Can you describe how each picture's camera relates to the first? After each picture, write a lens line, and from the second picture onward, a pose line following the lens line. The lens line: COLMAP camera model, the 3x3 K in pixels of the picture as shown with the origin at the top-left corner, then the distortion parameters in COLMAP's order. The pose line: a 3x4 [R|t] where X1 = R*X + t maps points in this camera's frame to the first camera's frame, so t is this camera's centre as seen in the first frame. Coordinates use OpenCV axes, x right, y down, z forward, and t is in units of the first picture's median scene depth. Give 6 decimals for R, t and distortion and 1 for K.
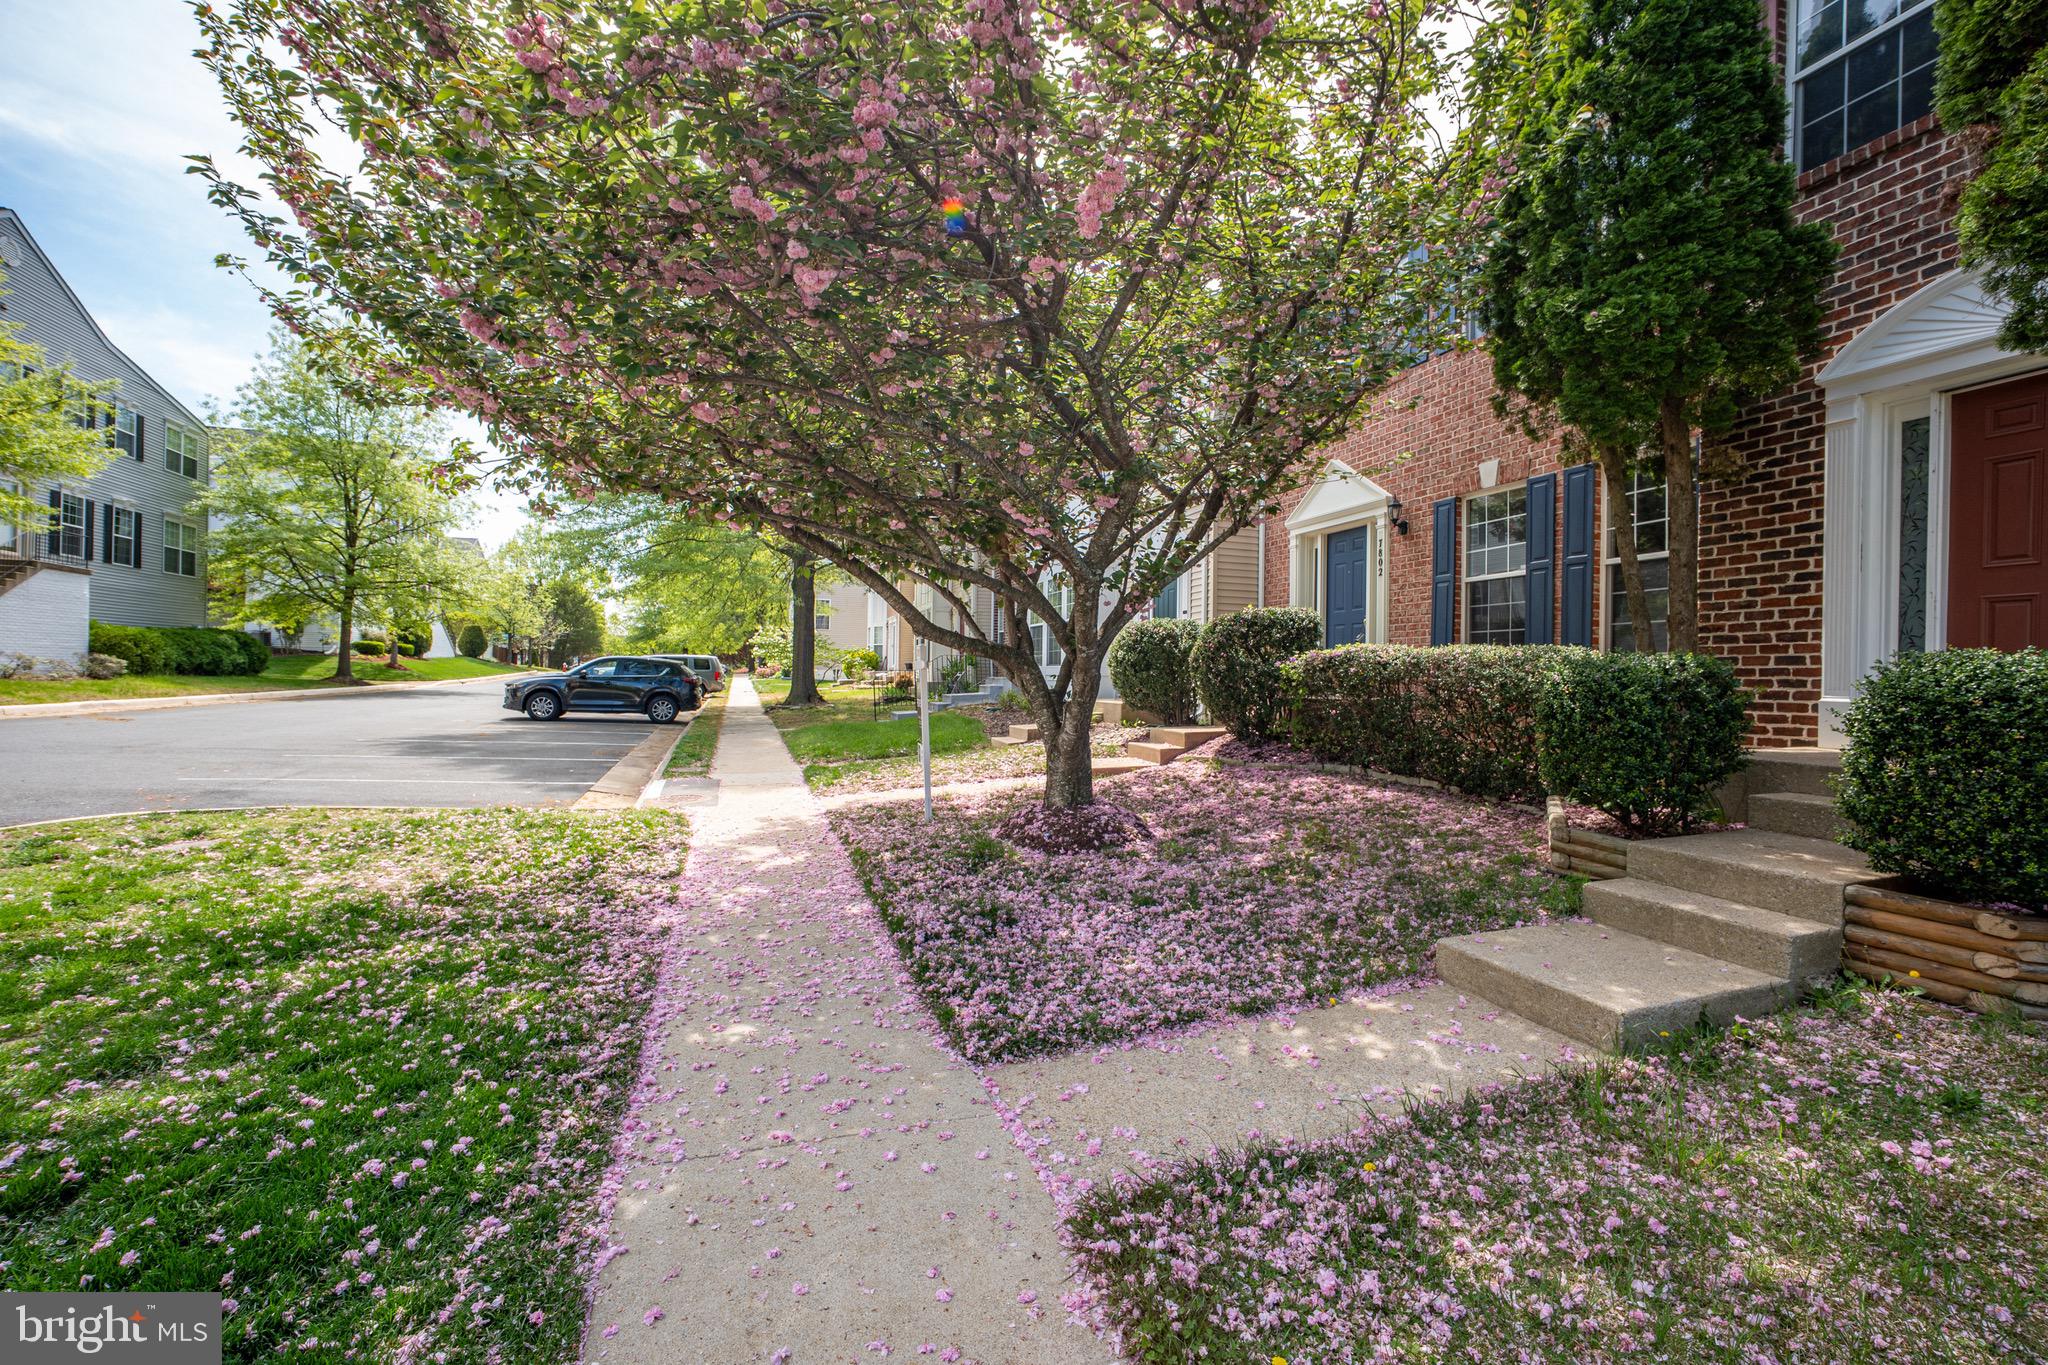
lens RADIAL K [[888.2, 0, 1024.0], [0, 888.2, 682.5], [0, 0, 1]] dist [-0.040416, 0.016152]
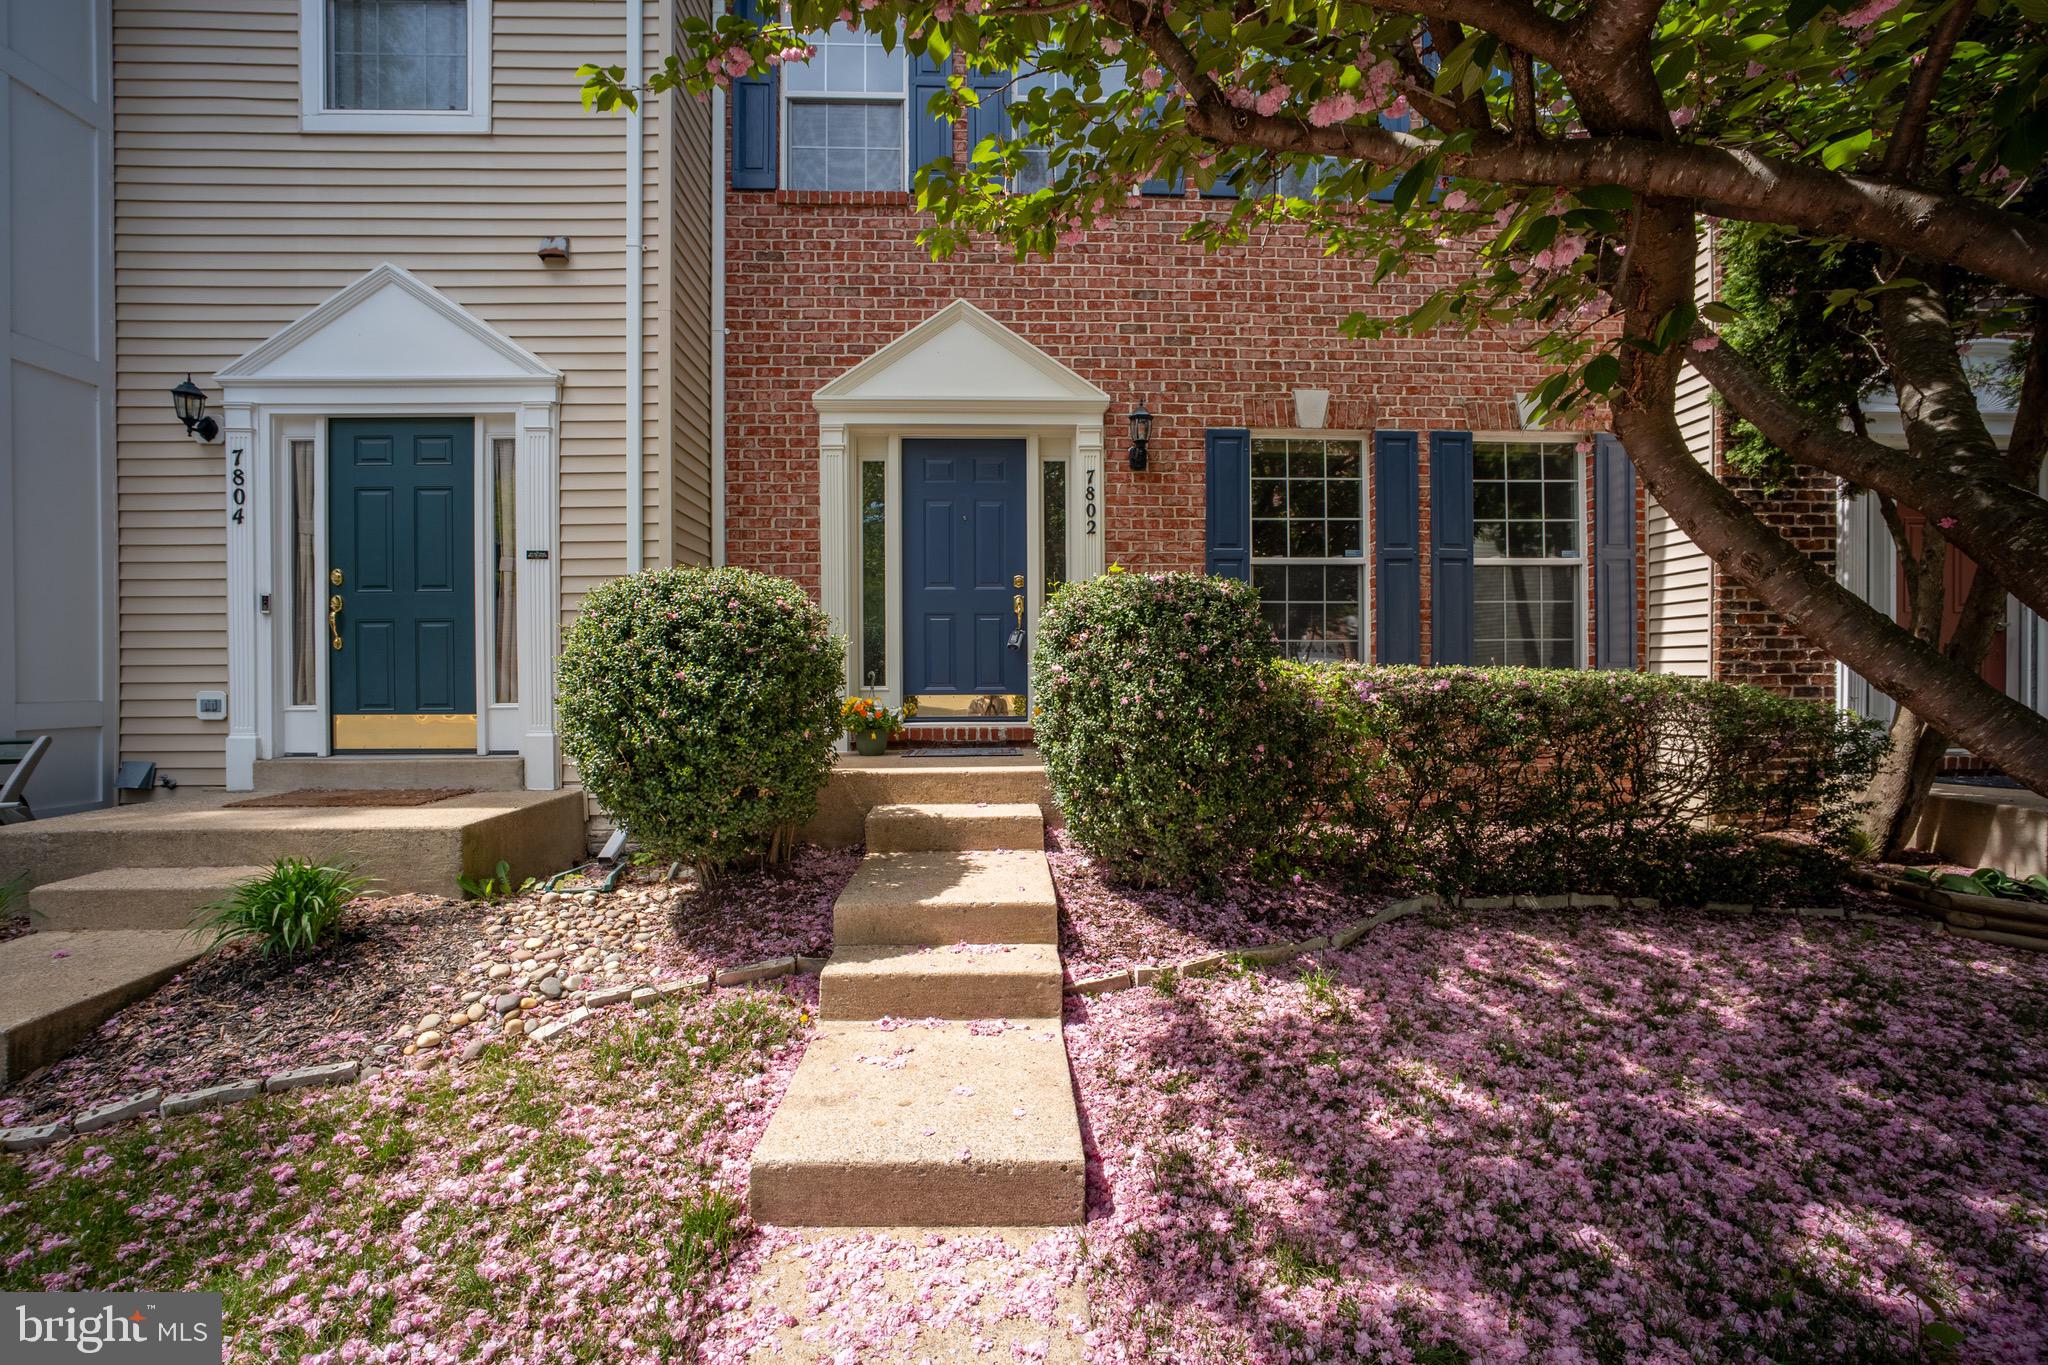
lens RADIAL K [[888.2, 0, 1024.0], [0, 888.2, 682.5], [0, 0, 1]] dist [-0.040416, 0.016152]
pose [[0.259103, -0.018755, 0.965668, -0.196008], [0.017034, 0.999745, 0.014846, -0.046094], [-0.965699, 0.012602, 0.259356, 1.135111]]
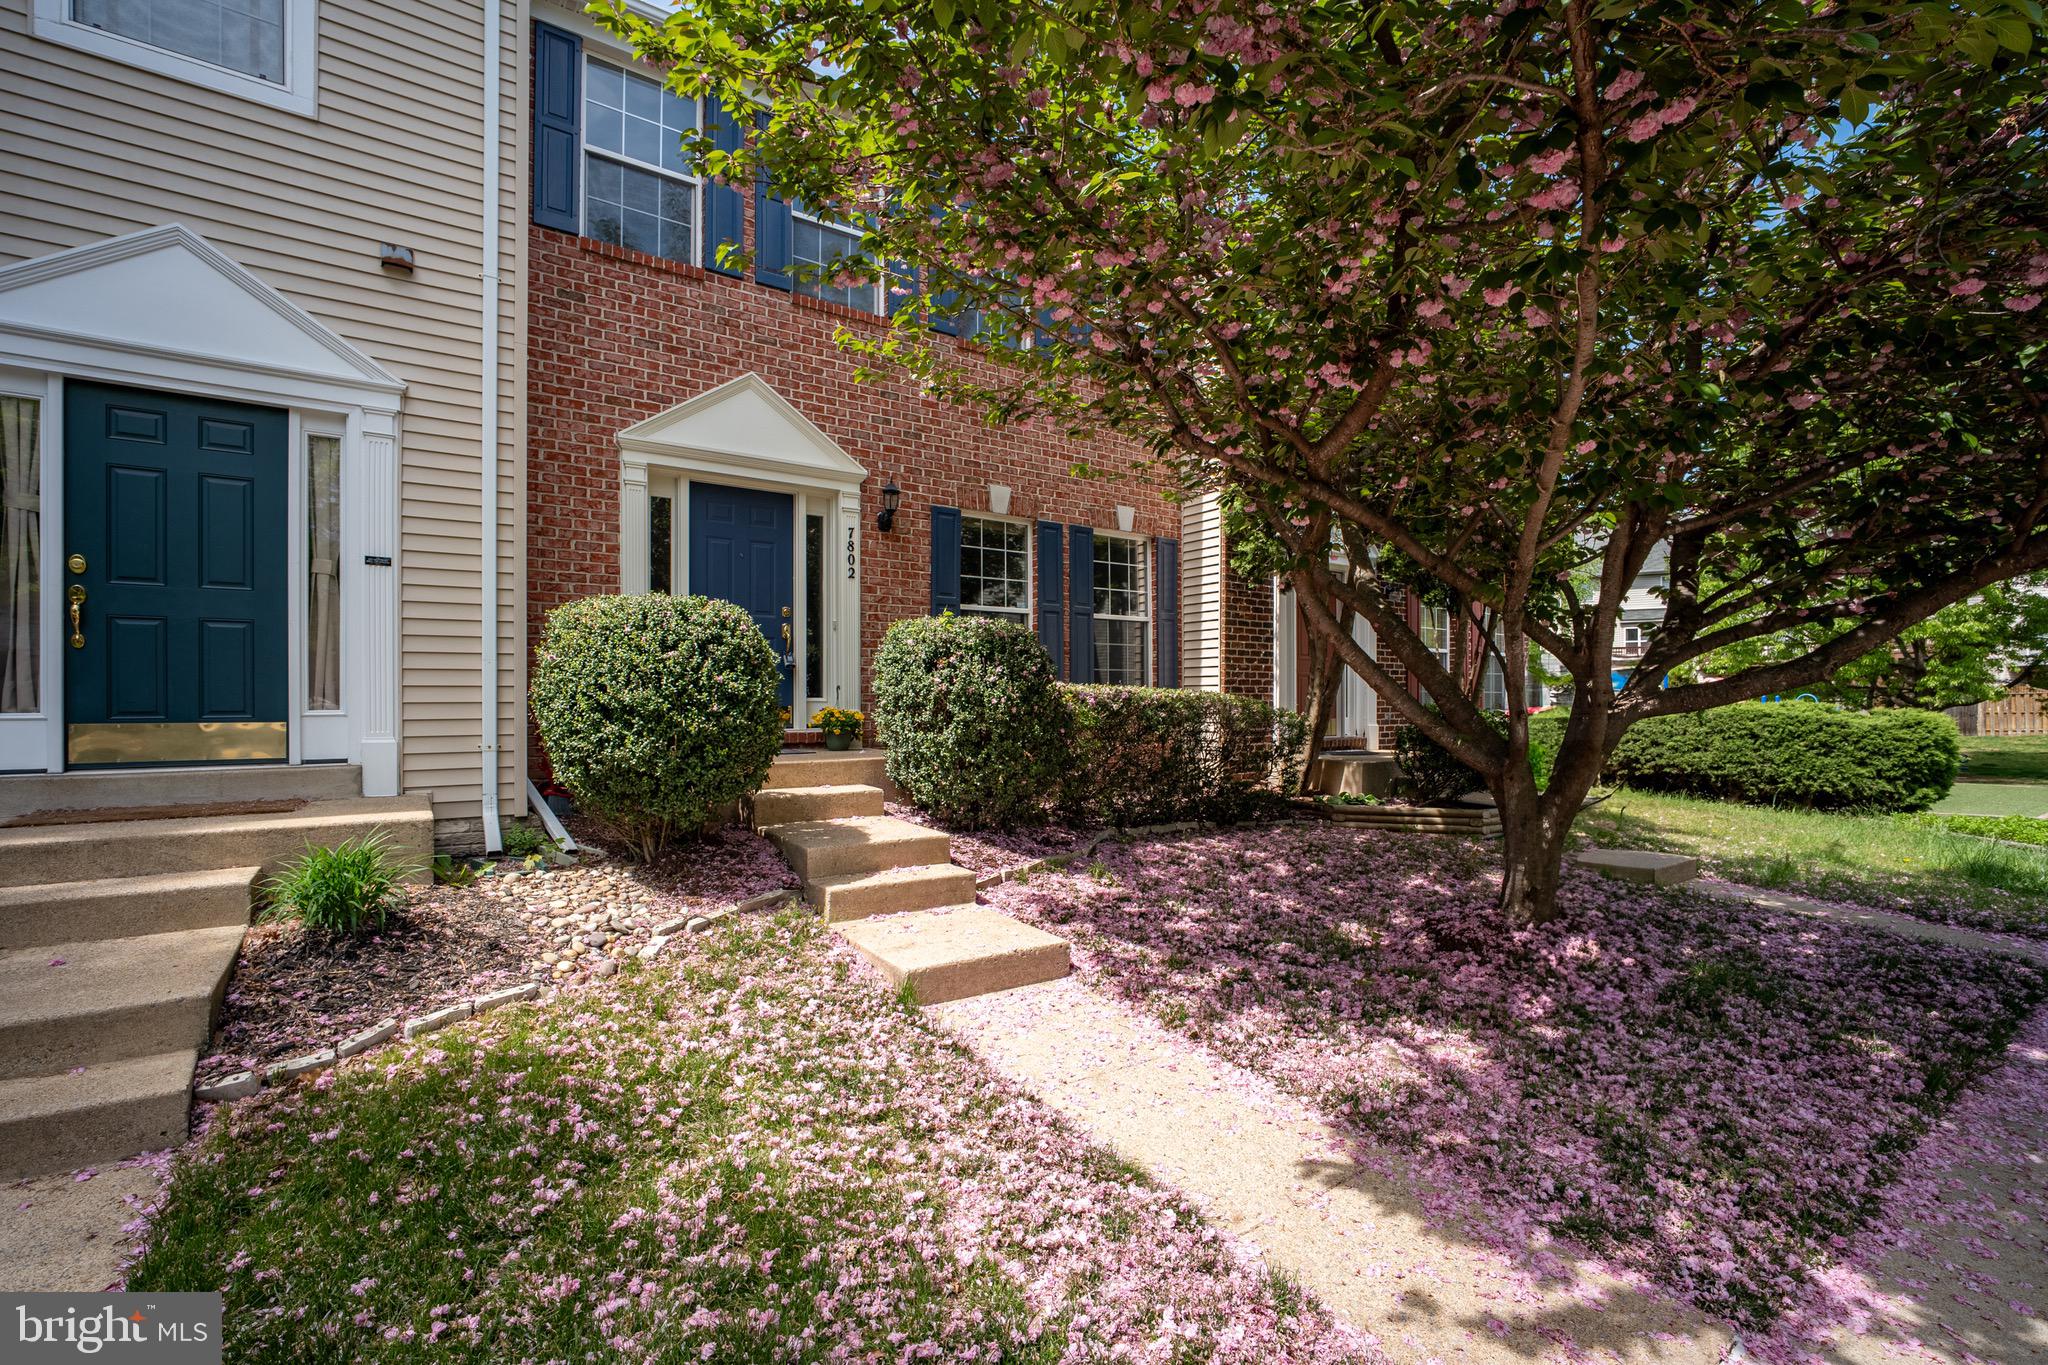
lens RADIAL K [[889.5, 0, 1057.9], [0, 889.5, 704.4], [0, 0, 1]] dist [-0.038841, 0.015109]
pose [[-0.324975, -0.011448, 0.945653, -0.412831], [0.007949, 0.999858, 0.014836, -0.037442], [-0.945689, 0.012338, -0.324838, 1.363256]]
